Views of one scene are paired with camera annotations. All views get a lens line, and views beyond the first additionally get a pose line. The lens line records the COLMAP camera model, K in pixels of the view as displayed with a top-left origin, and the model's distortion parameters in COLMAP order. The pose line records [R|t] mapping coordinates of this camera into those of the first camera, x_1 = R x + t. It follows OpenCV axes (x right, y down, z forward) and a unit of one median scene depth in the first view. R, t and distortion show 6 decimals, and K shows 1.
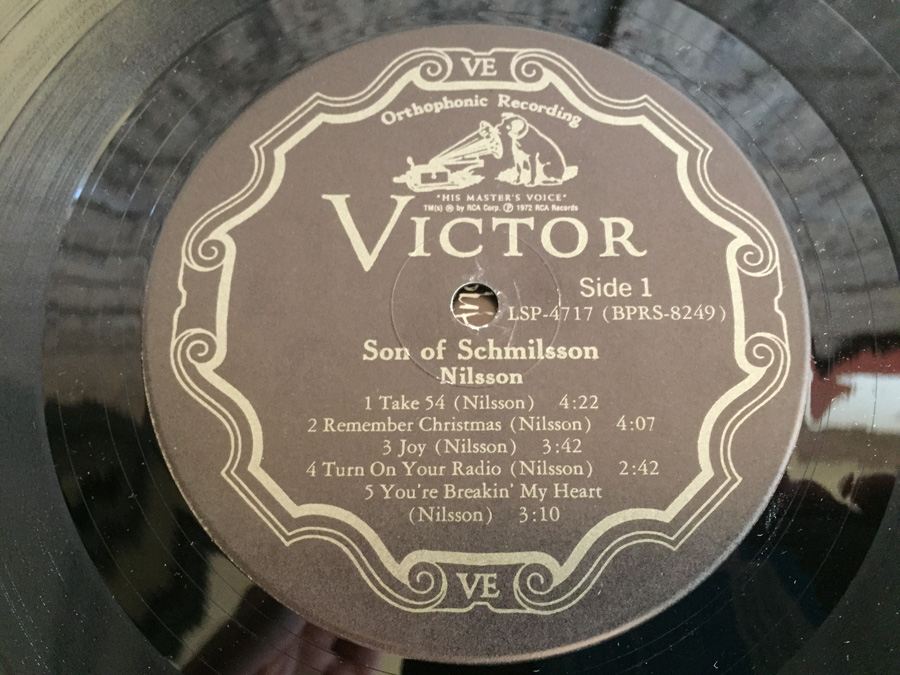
lens RADIAL K [[749.1, 0, 450.0], [0, 749.1, 337.5], [0, 0, 1]] dist [0.025503, 0.001558]
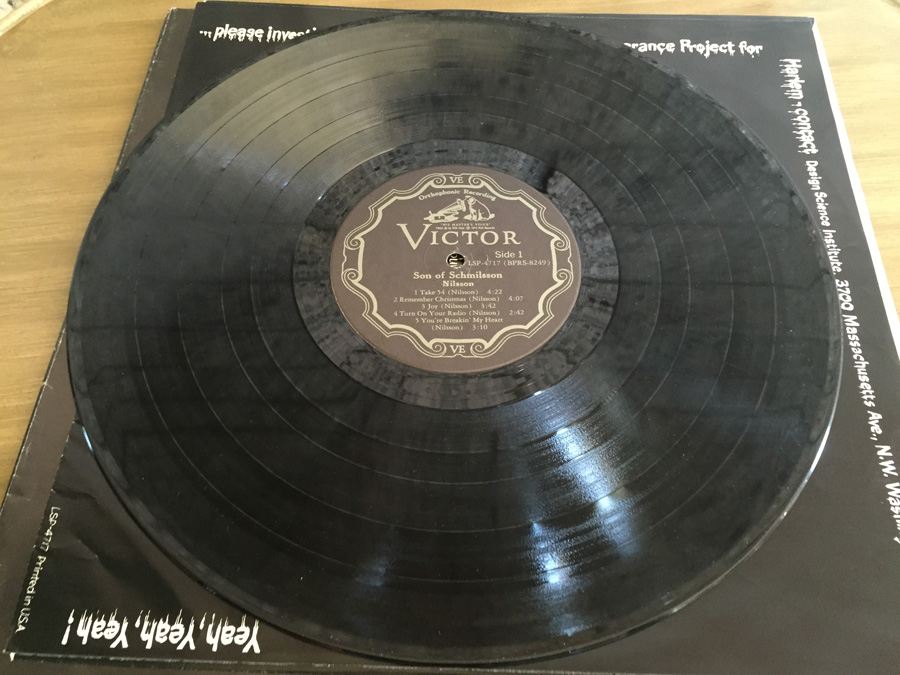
lens RADIAL K [[749.1, 0, 450.0], [0, 749.1, 337.5], [0, 0, 1]] dist [0.025503, 0.001558]
pose [[0.999862, -0.006880, 0.015106, -0.027740], [0.010104, 0.974311, -0.224982, 0.799598], [-0.013170, 0.225103, 0.974246, -1.484079]]
